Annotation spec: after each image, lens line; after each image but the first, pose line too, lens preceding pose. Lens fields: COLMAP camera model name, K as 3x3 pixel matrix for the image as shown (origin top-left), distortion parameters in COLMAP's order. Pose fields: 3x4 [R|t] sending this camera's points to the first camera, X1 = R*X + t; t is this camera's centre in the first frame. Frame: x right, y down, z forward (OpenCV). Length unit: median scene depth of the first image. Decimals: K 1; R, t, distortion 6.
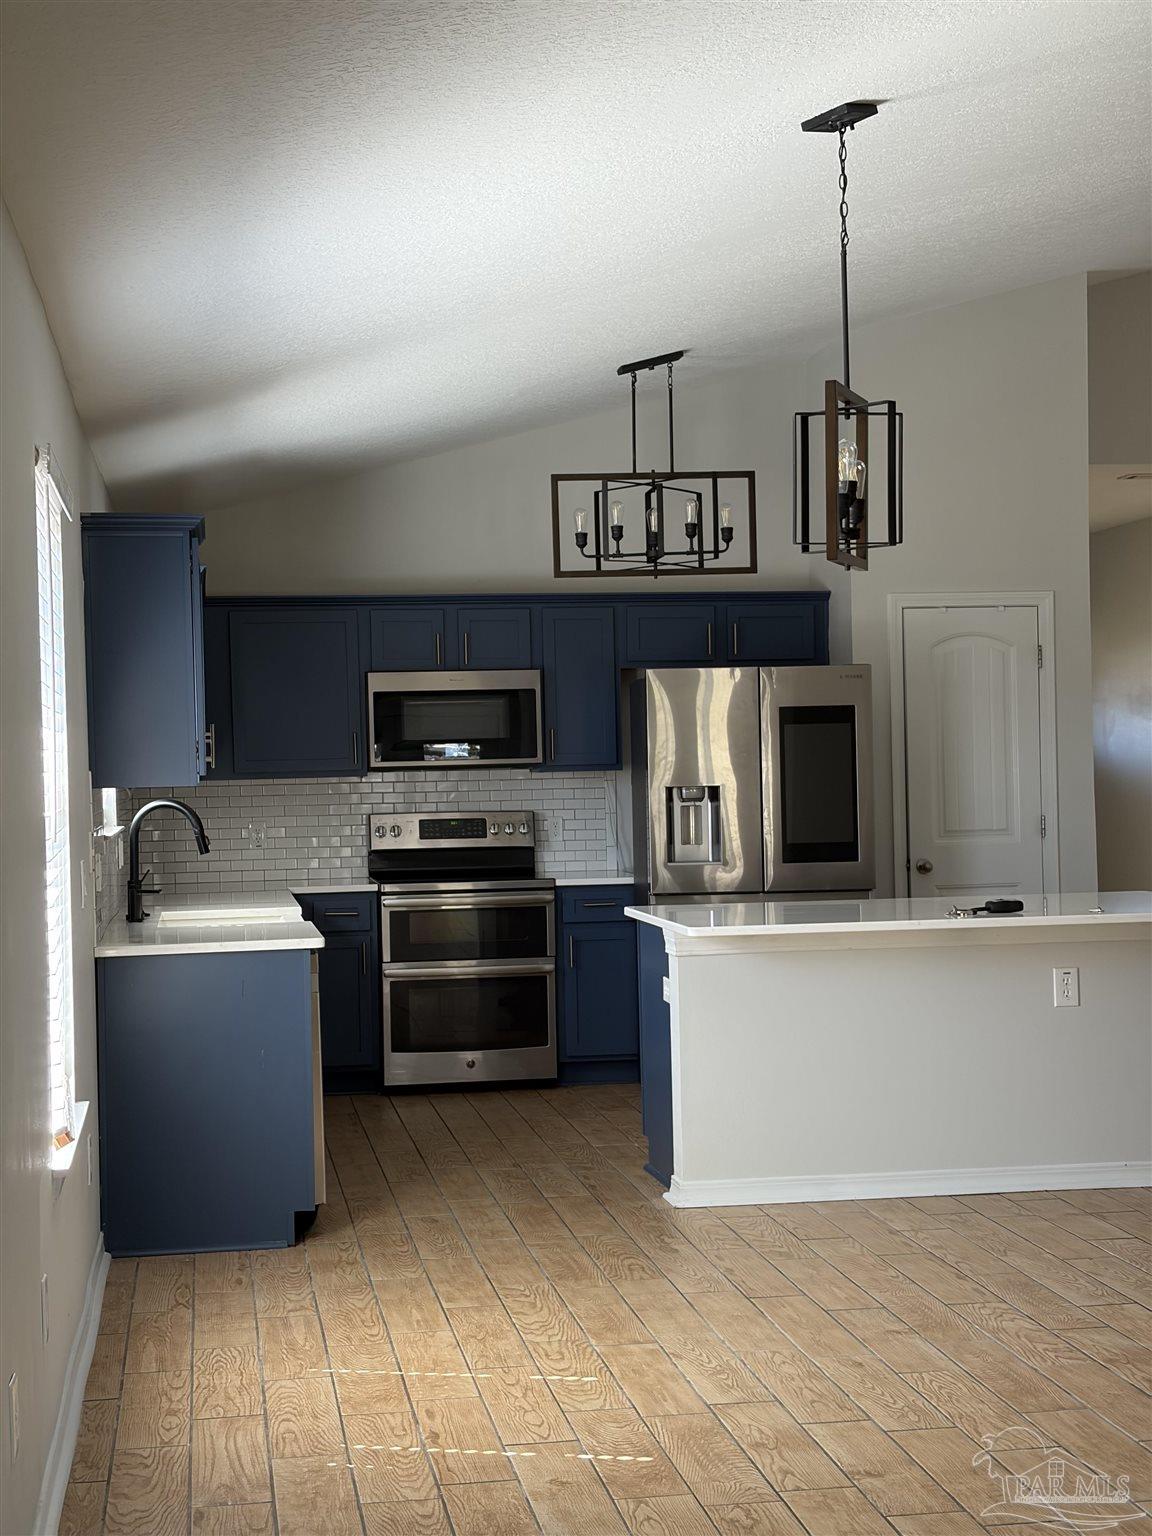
lens RADIAL K [[2281.3, 0, 563.3], [0, 2281.3, 782.3], [0, 0, 1]] dist [0.085187, 0.000000]
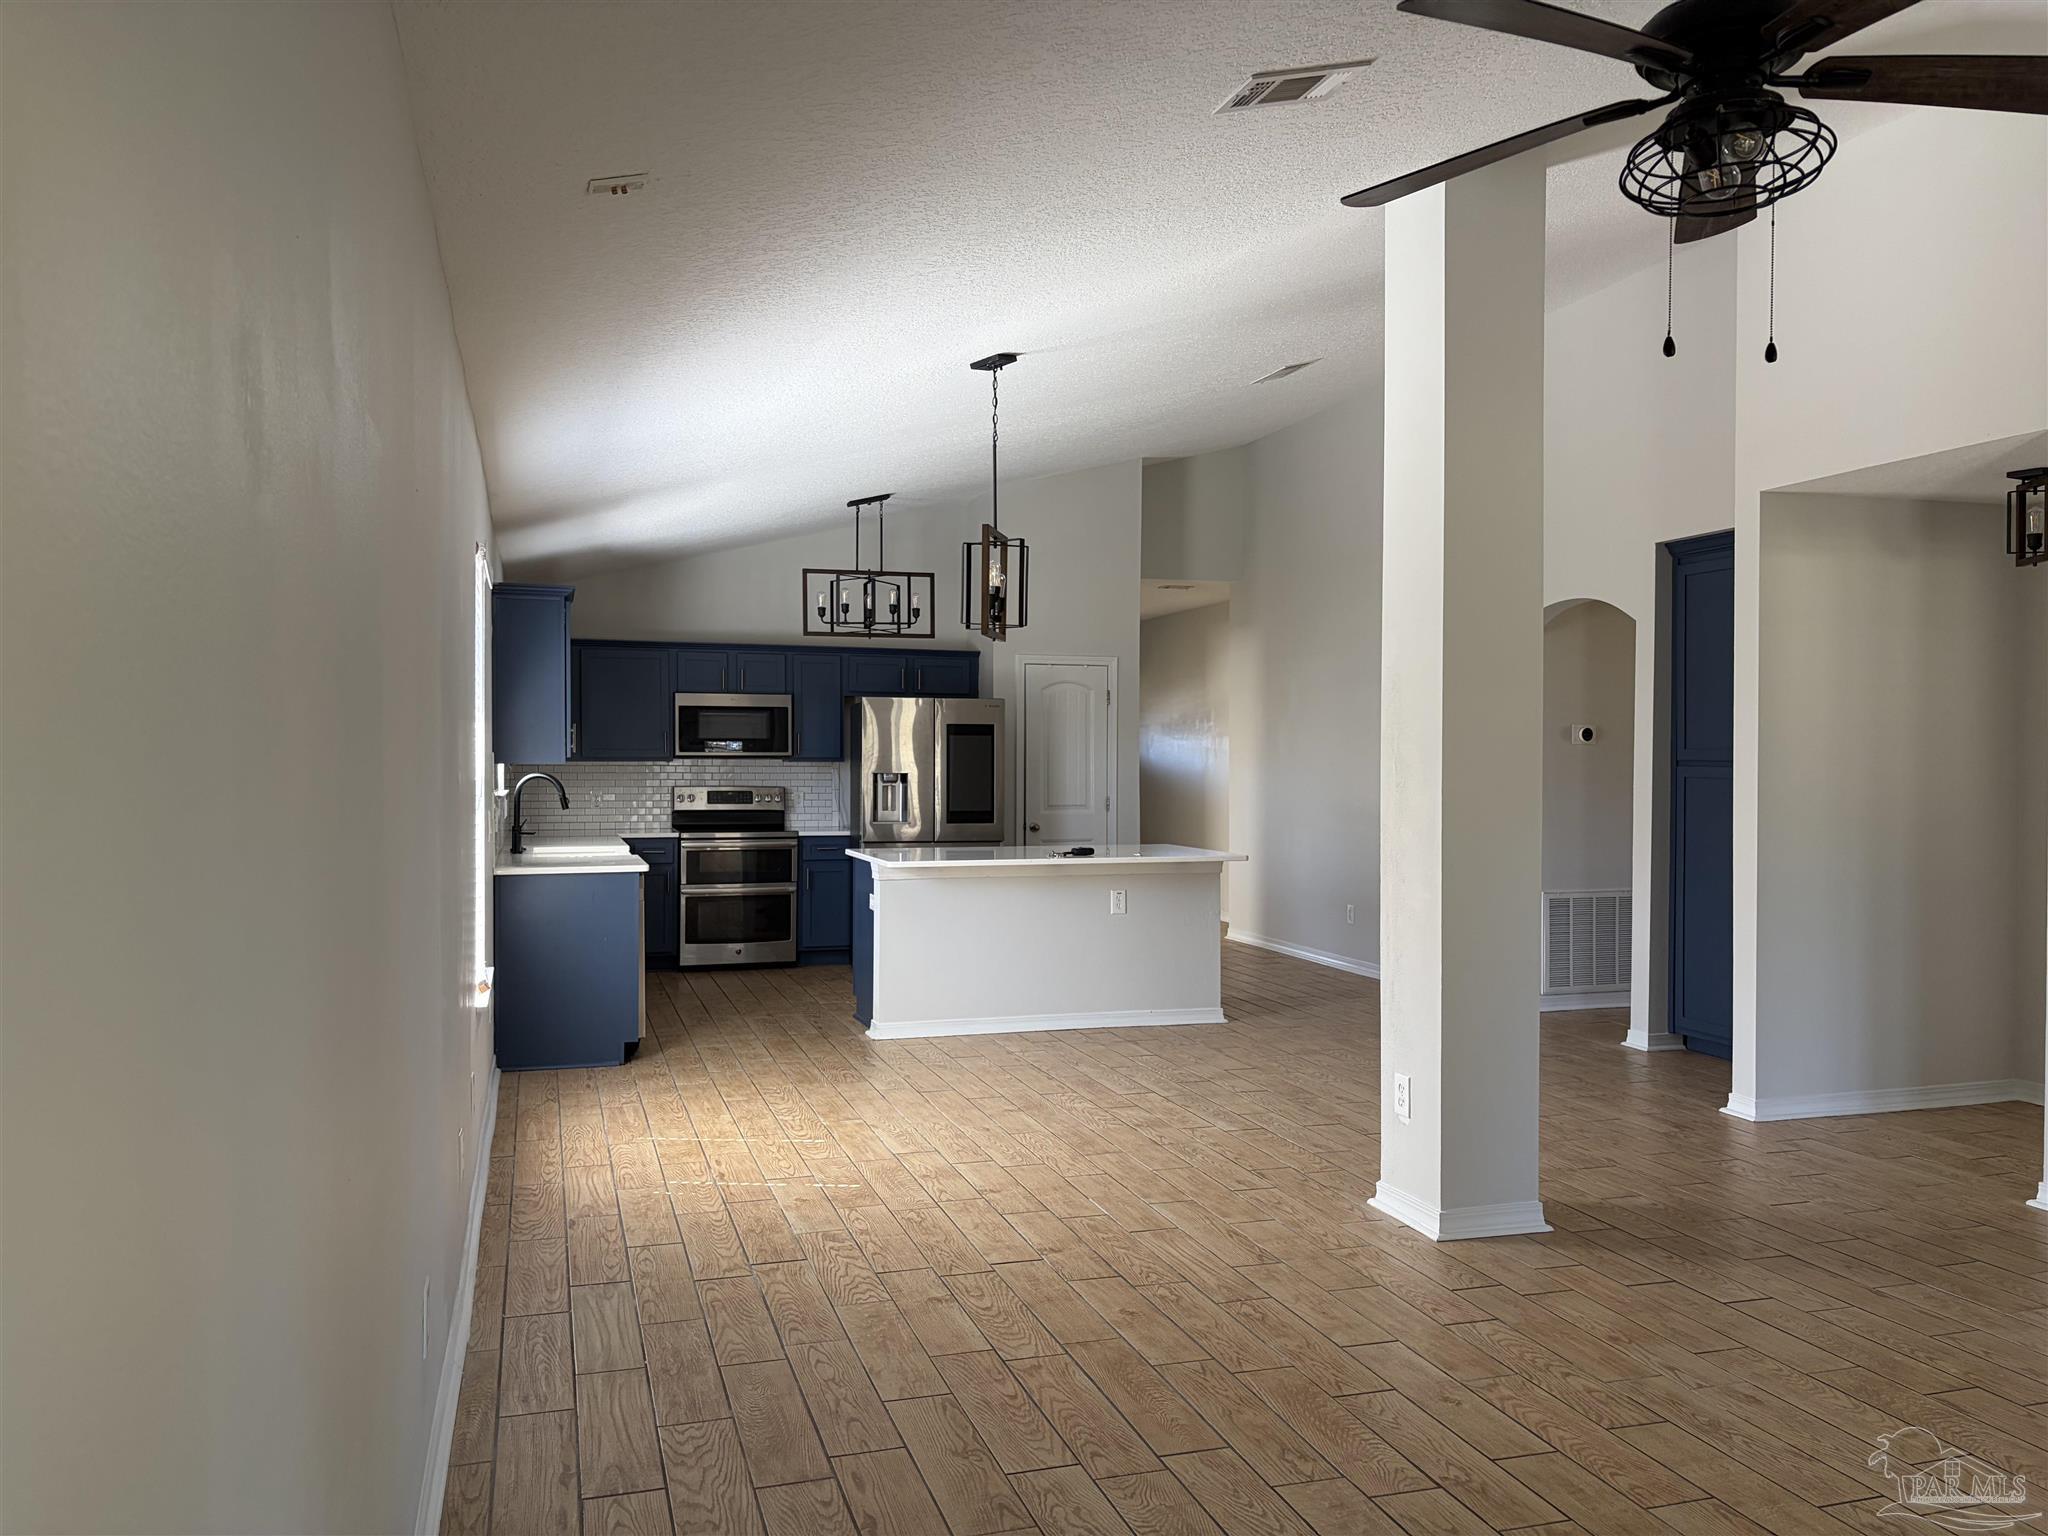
lens RADIAL K [[1546.6, 0, 1035.8], [0, 1546.6, 763.6], [0, 0, 1]] dist [0.057543, -0.050305]
pose [[0.987370, 0.025695, 0.156335, -0.012359], [-0.024627, 0.999658, -0.008765, 0.002596], [-0.156507, 0.004805, 0.987665, -0.071907]]
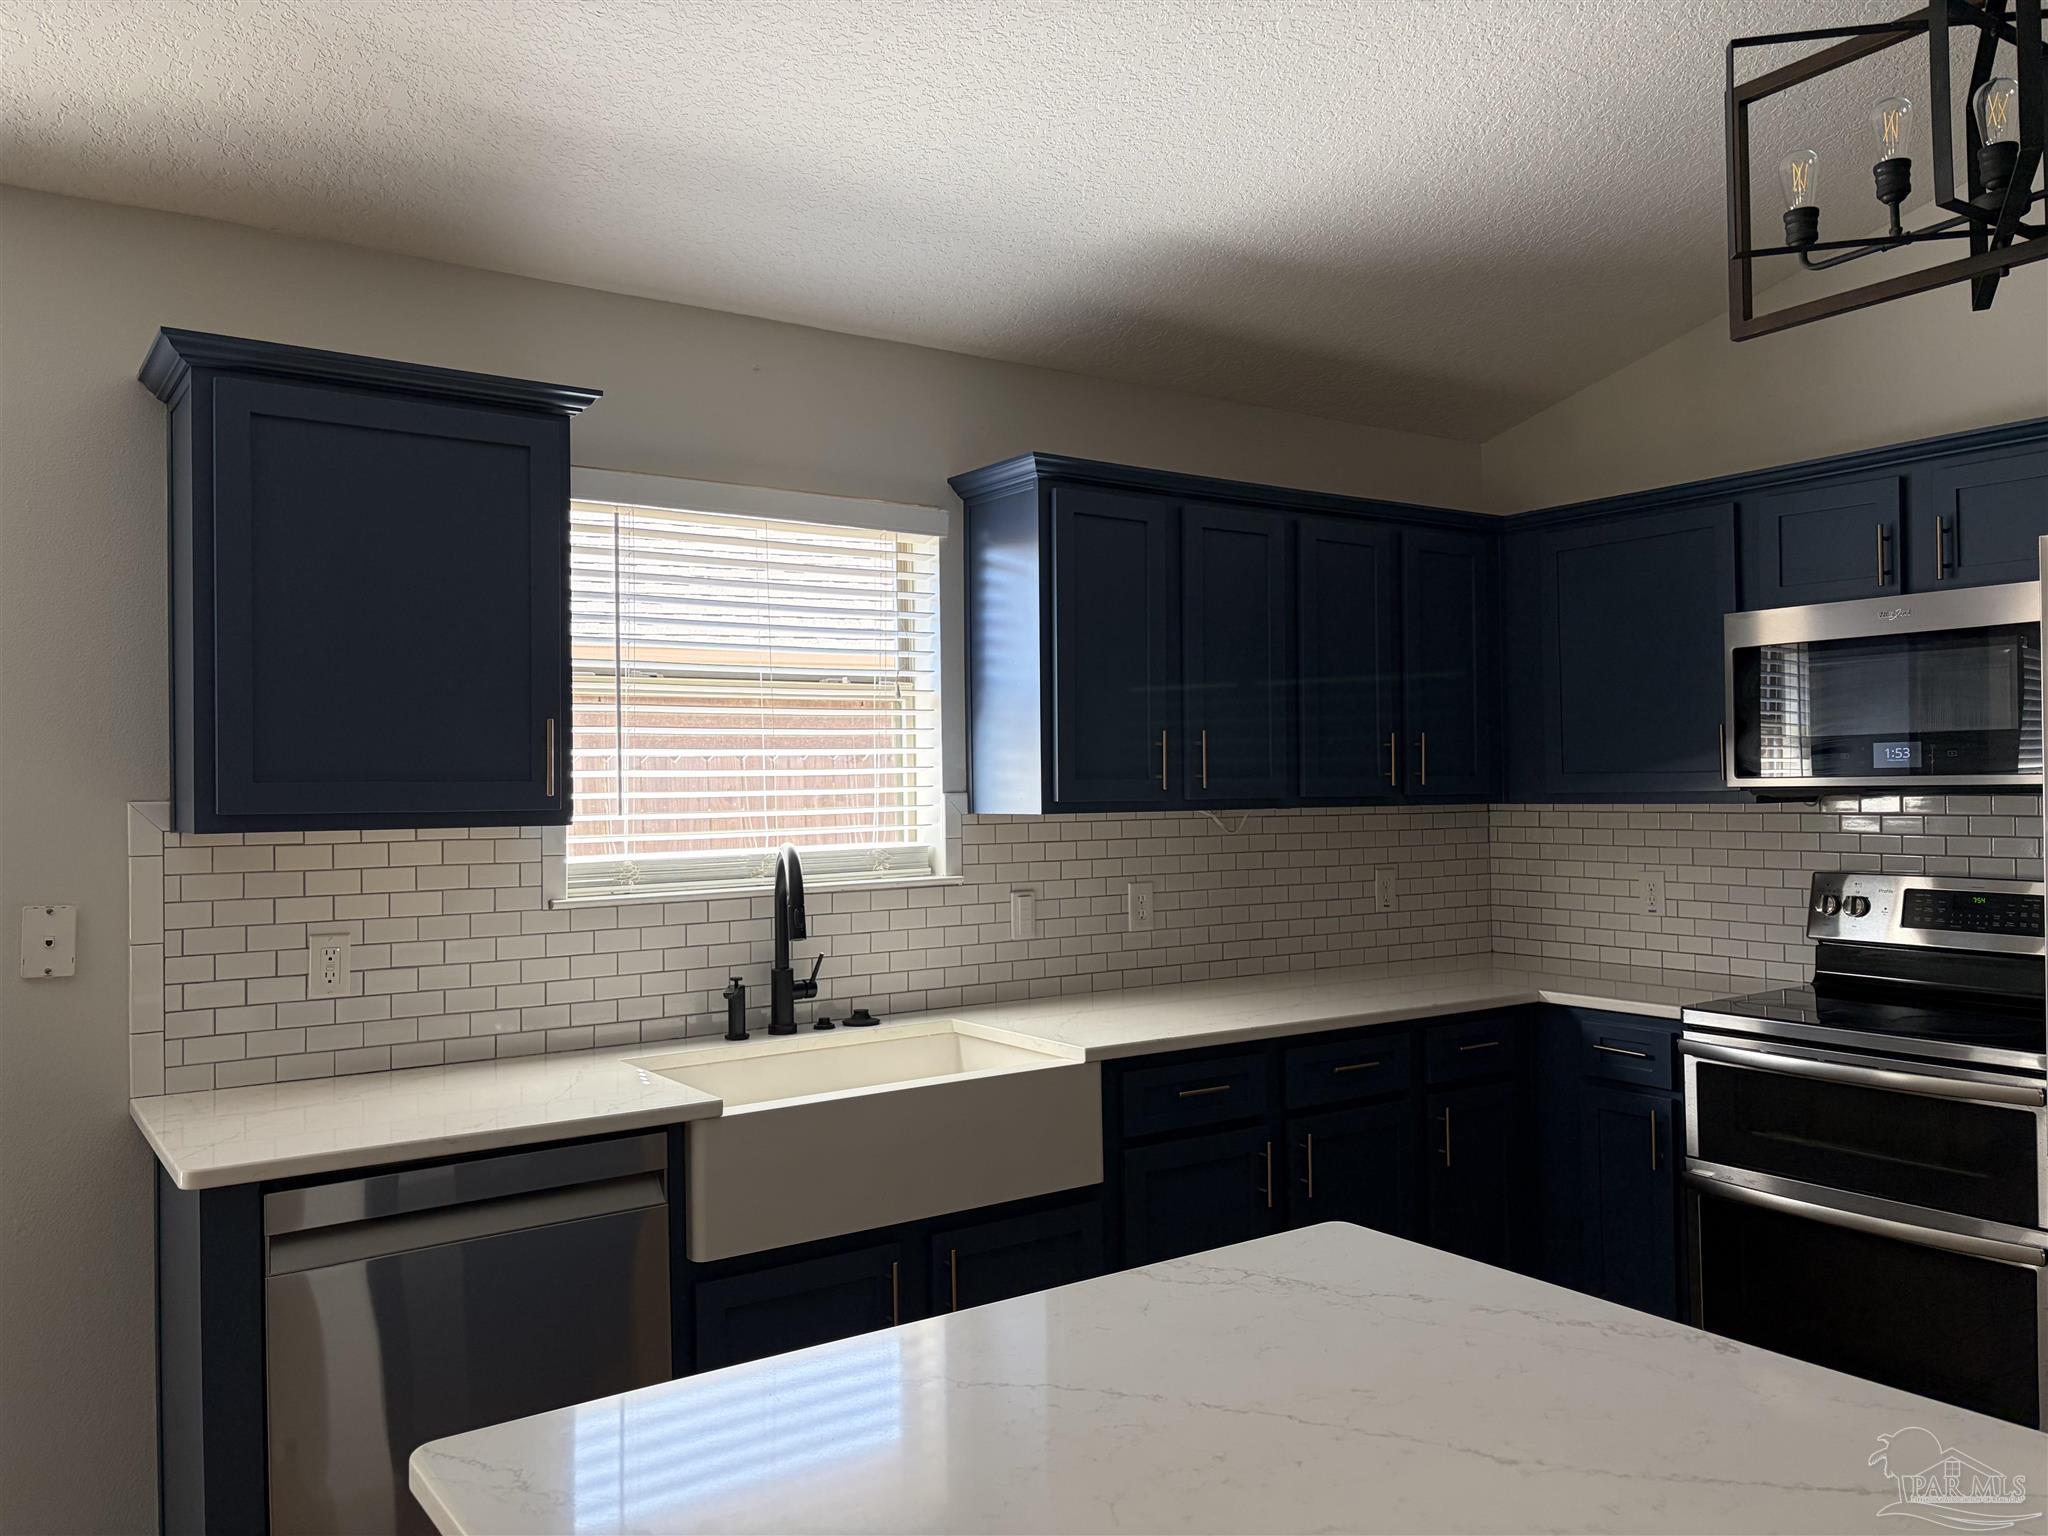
lens RADIAL K [[1546.6, 0, 1022.3], [0, 1546.6, 765.6], [0, 0, 1]] dist [0.057543, -0.050305]
pose [[0.433665, 0.008740, -0.901032, 0.237319], [-0.012409, 0.999916, 0.003727, -0.014753], [0.900989, 0.009564, 0.433737, 0.920386]]
